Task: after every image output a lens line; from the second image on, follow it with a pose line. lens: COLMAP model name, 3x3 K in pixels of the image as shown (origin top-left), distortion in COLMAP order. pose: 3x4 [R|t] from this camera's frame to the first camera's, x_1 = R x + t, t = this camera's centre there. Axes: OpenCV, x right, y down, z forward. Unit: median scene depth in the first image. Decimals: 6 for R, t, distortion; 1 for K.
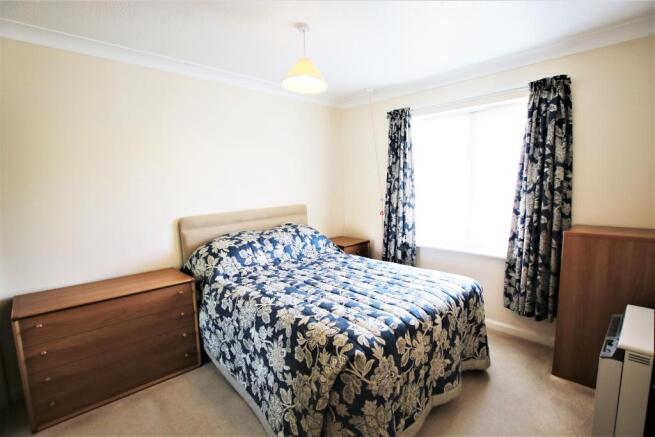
lens RADIAL K [[305.7, 0, 330.7], [0, 305.7, 220.6], [0, 0, 1]] dist [-0.014718, 0.000654]
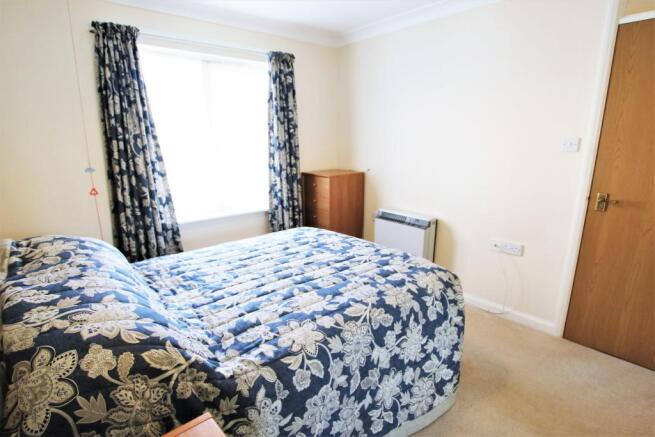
lens RADIAL K [[338.3, 0, 328.5], [0, 338.3, 218.1], [0, 0, 1]] dist [-0.016450, -0.000683]
pose [[0.082618, -0.214478, 0.973228, -0.696279], [0.123098, 0.971285, 0.203600, -0.080255], [-0.988950, 0.102982, 0.106647, 0.727007]]
